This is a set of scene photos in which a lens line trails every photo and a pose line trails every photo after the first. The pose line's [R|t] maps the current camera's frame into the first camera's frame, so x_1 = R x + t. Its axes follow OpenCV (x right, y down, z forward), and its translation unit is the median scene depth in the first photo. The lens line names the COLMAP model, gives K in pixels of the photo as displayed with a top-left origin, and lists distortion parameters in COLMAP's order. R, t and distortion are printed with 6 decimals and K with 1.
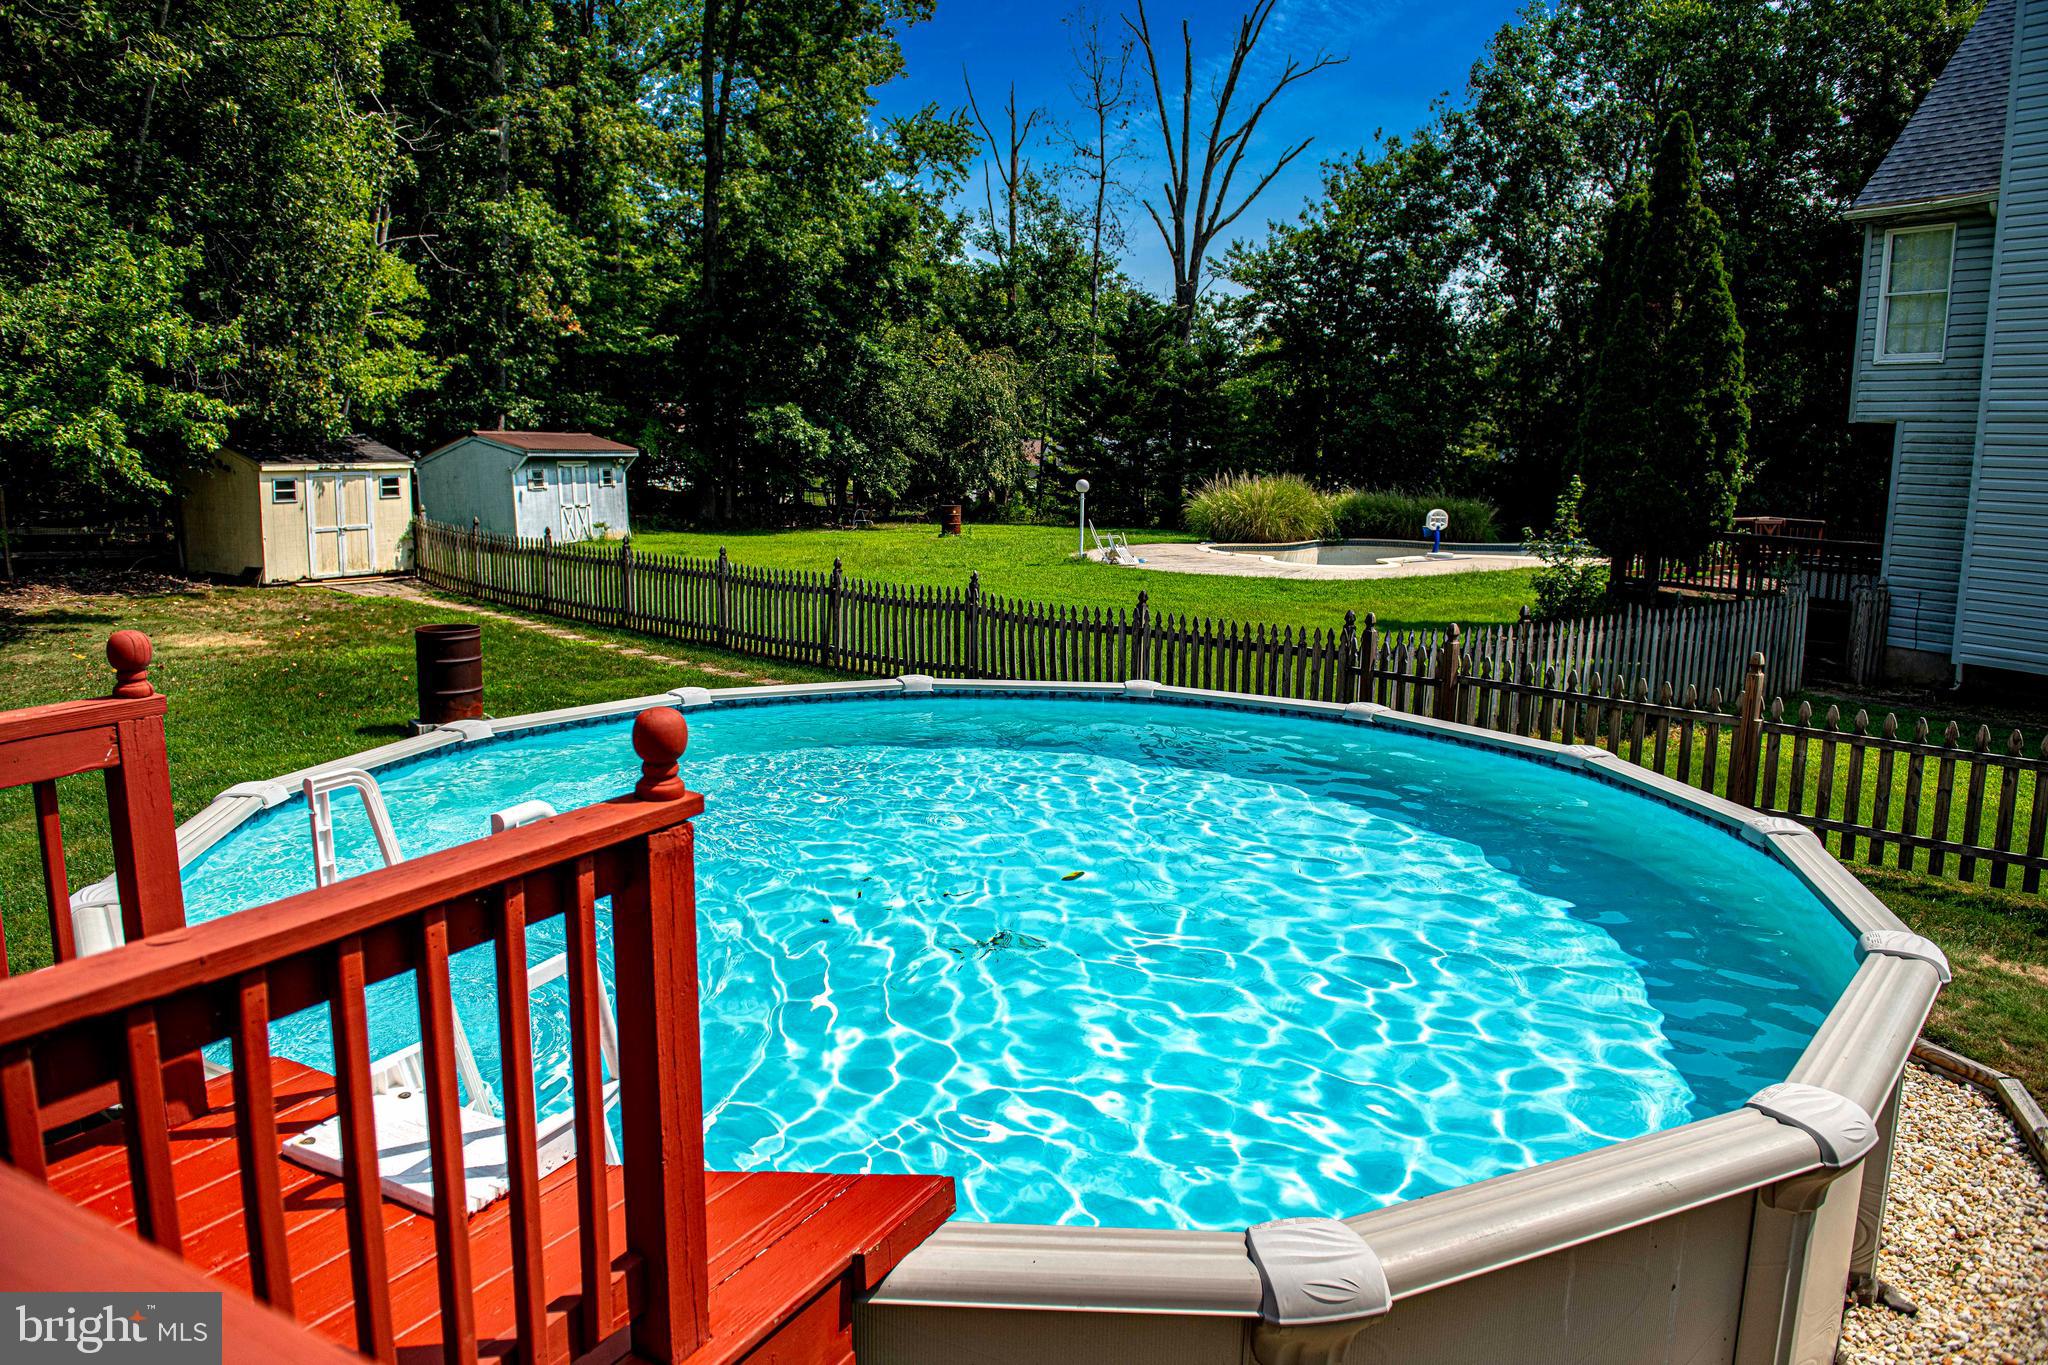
lens RADIAL K [[1403.1, 0, 1021.0], [0, 1403.1, 671.7], [0, 0, 1]] dist [-0.051394, 0.002085]
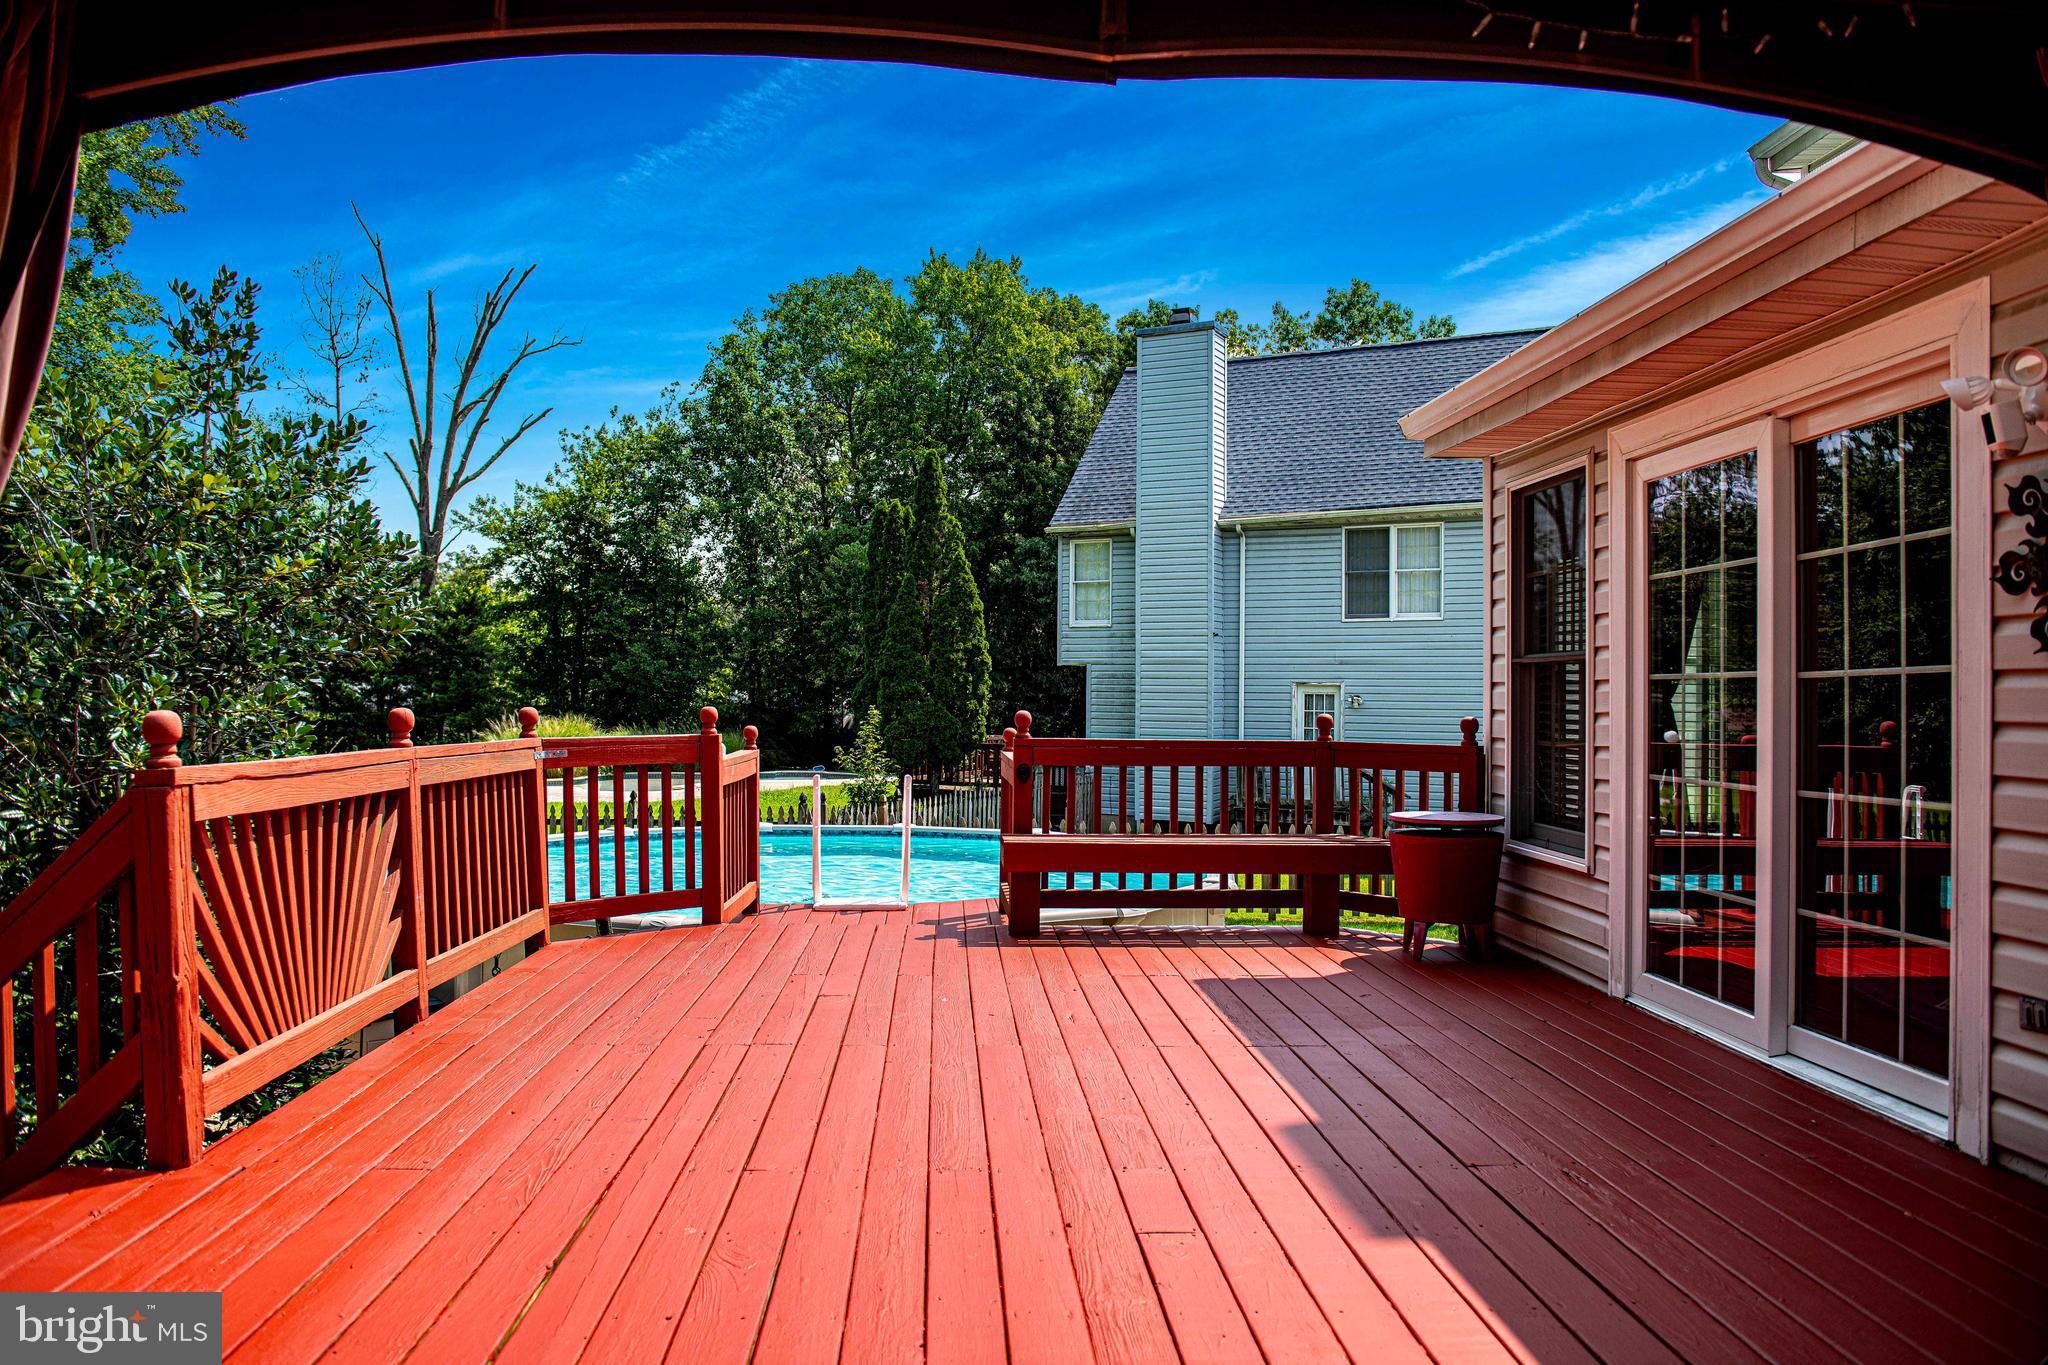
lens RADIAL K [[1477.6, 0, 1015.5], [0, 1477.6, 661.3], [0, 0, 1]] dist [-0.033074, -0.010535]
pose [[0.840026, 0.007849, 0.542489, -0.233687], [0.091242, 0.983611, -0.155516, 0.045239], [-0.534819, 0.180135, 0.825542, -0.227446]]
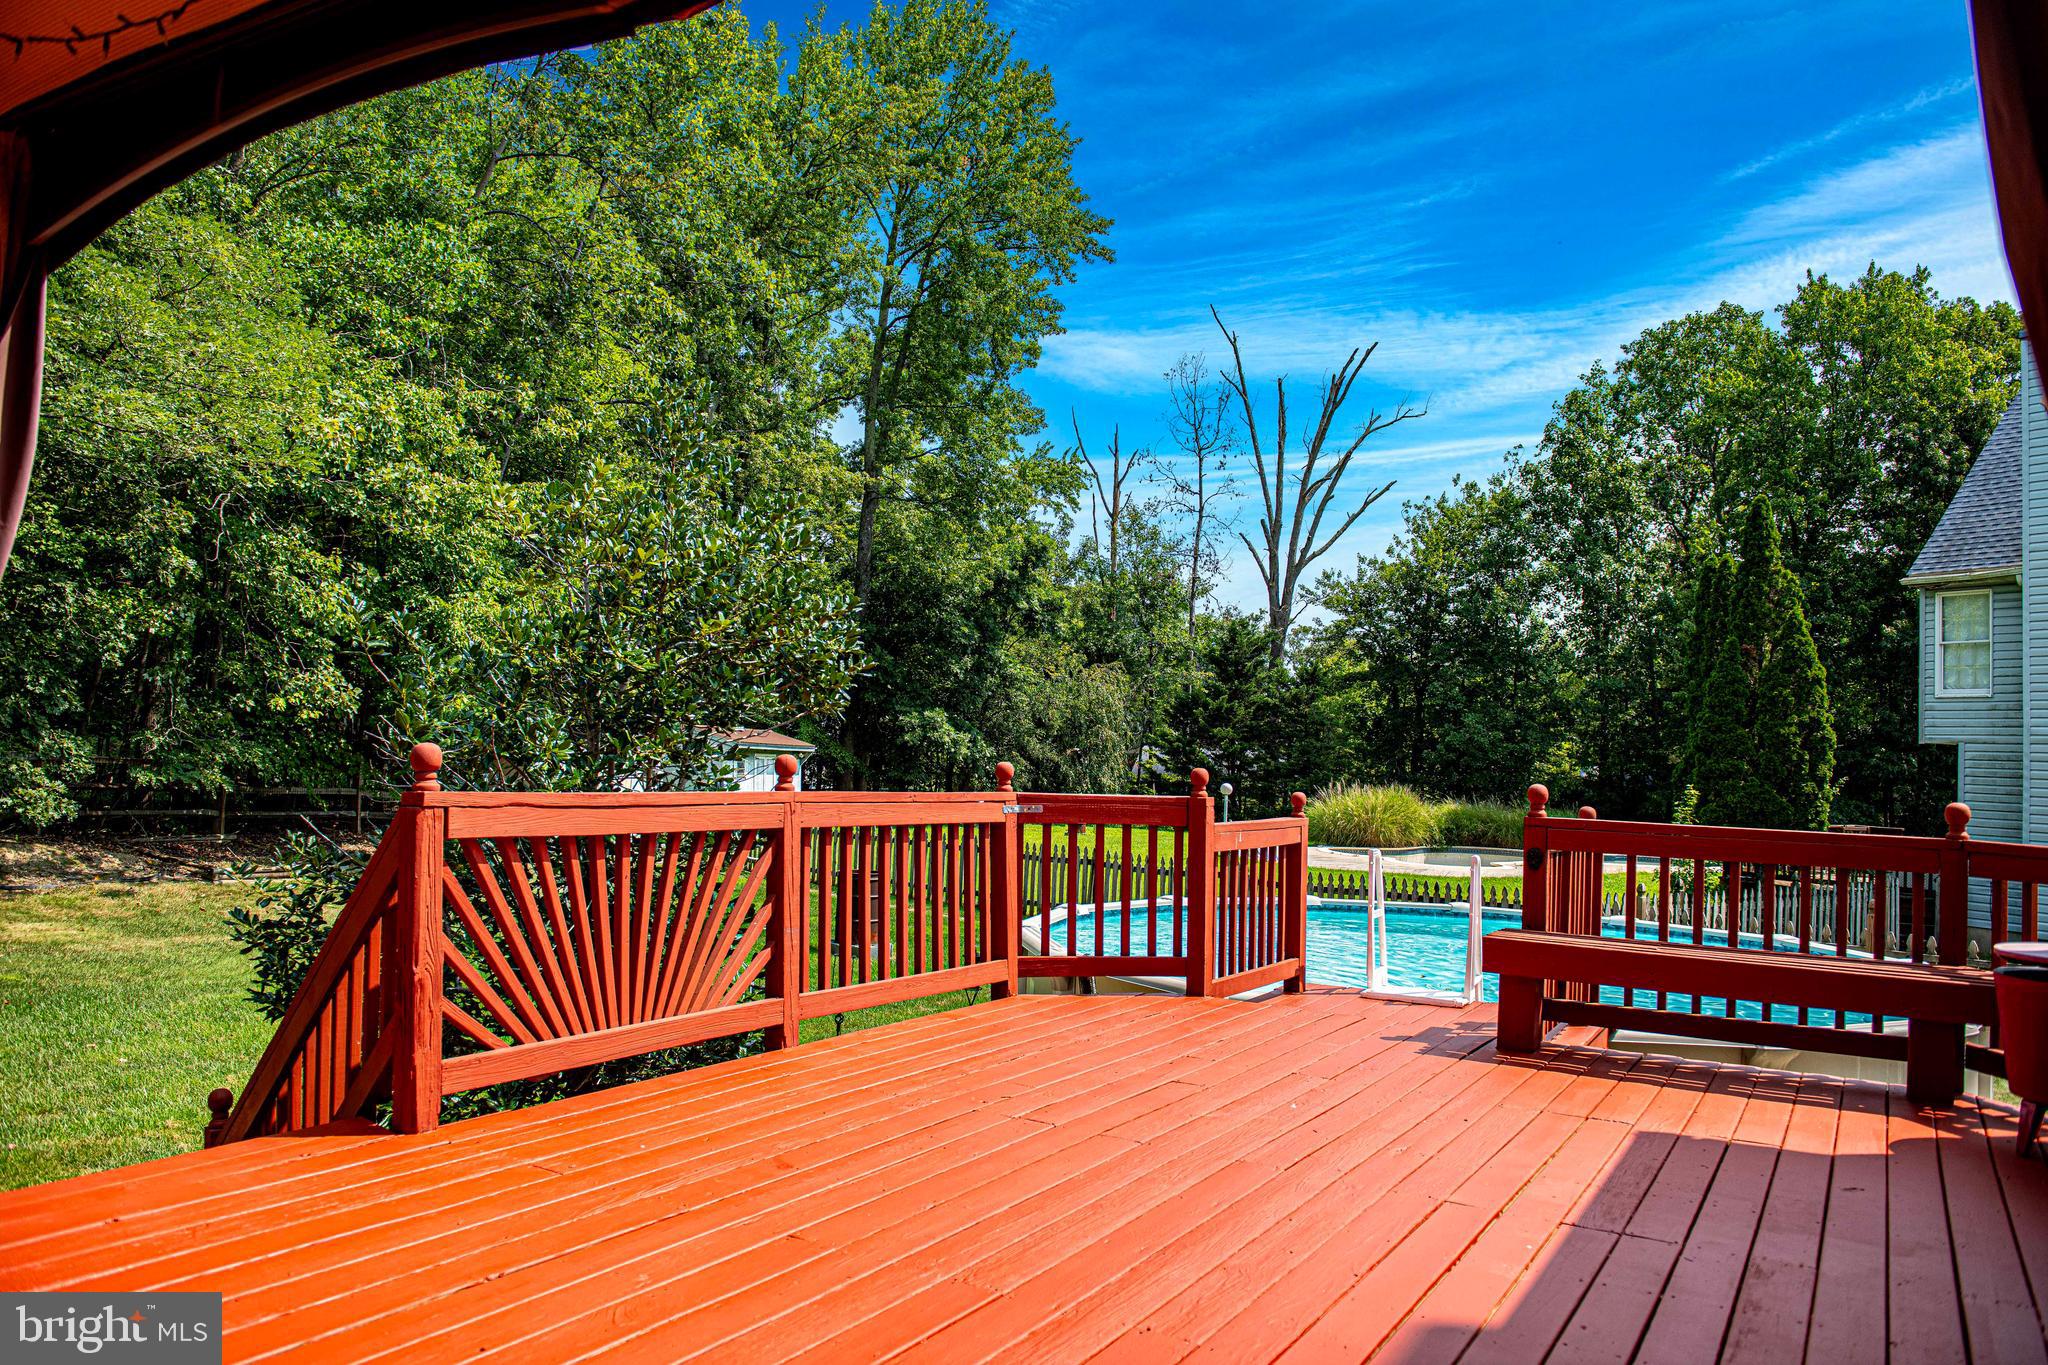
lens RADIAL K [[1477.6, 0, 1013.1], [0, 1477.6, 671.7], [0, 0, 1]] dist [-0.033074, -0.010535]
pose [[0.999523, 0.025202, -0.017840, -0.146780], [-0.028459, 0.976062, -0.215622, 0.047170], [0.011979, 0.216027, 0.976314, -0.232453]]
